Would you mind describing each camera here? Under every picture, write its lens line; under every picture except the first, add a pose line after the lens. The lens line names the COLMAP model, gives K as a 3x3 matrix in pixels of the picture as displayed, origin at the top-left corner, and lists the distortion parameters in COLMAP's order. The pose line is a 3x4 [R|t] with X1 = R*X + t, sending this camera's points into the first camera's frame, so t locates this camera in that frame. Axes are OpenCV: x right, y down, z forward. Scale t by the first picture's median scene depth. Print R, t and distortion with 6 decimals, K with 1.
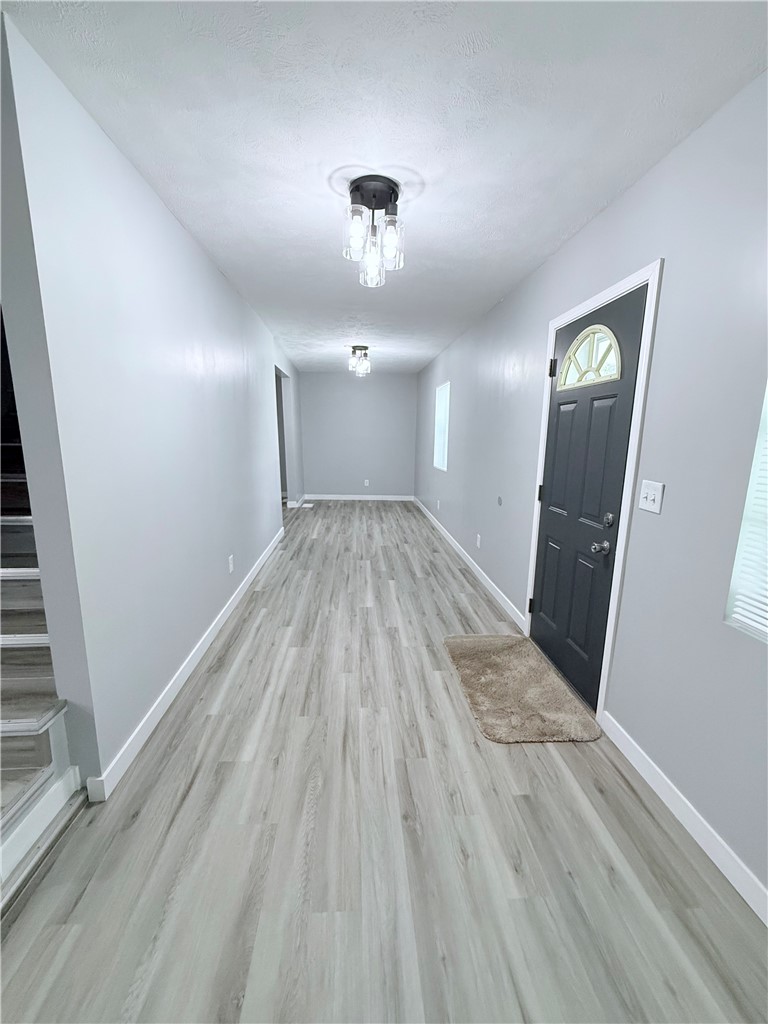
lens RADIAL K [[407.0, 0, 384.0], [0, 407.0, 512.0], [0, 0, 1]] dist [0.000380, 0.000709]
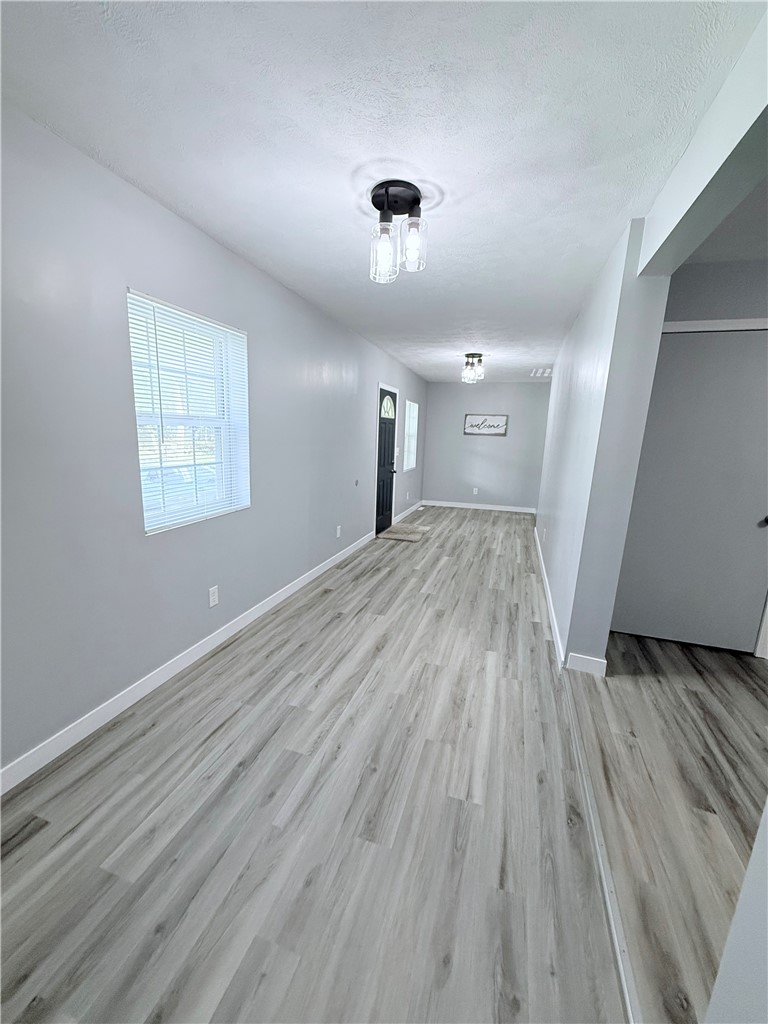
lens RADIAL K [[407.0, 0, 384.0], [0, 407.0, 512.0], [0, 0, 1]] dist [0.000380, 0.000709]
pose [[-0.926204, -0.117242, 0.358331, -0.281151], [0.025781, 0.928501, 0.370434, -0.395033], [-0.376141, 0.352335, -0.856958, 1.917270]]
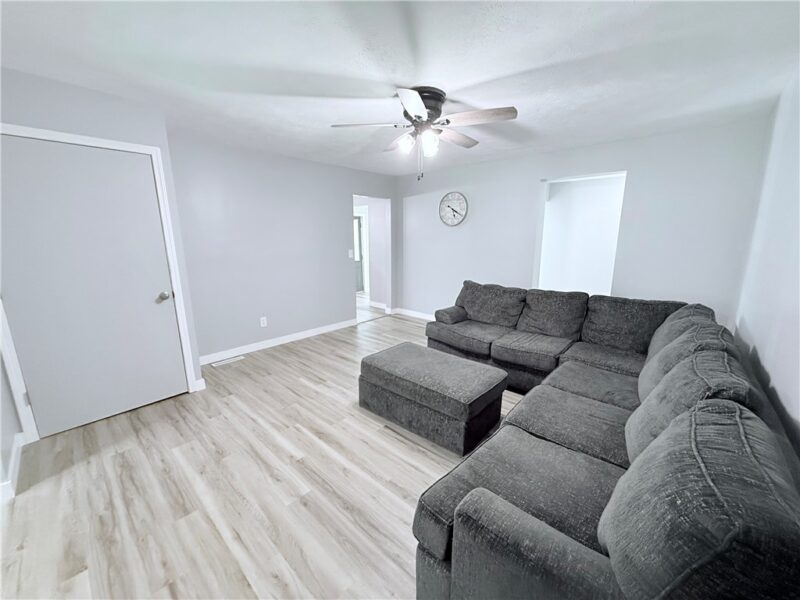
lens RADIAL K [[318.0, 0, 400.0], [0, 318.0, 300.0], [0, 0, 1]] dist [0.000380, 0.000709]
pose [[-0.721314, 0.135180, -0.679288, -0.541649], [-0.133601, 0.935193, 0.327971, -0.412374], [0.679601, 0.327324, -0.656507, 1.931939]]
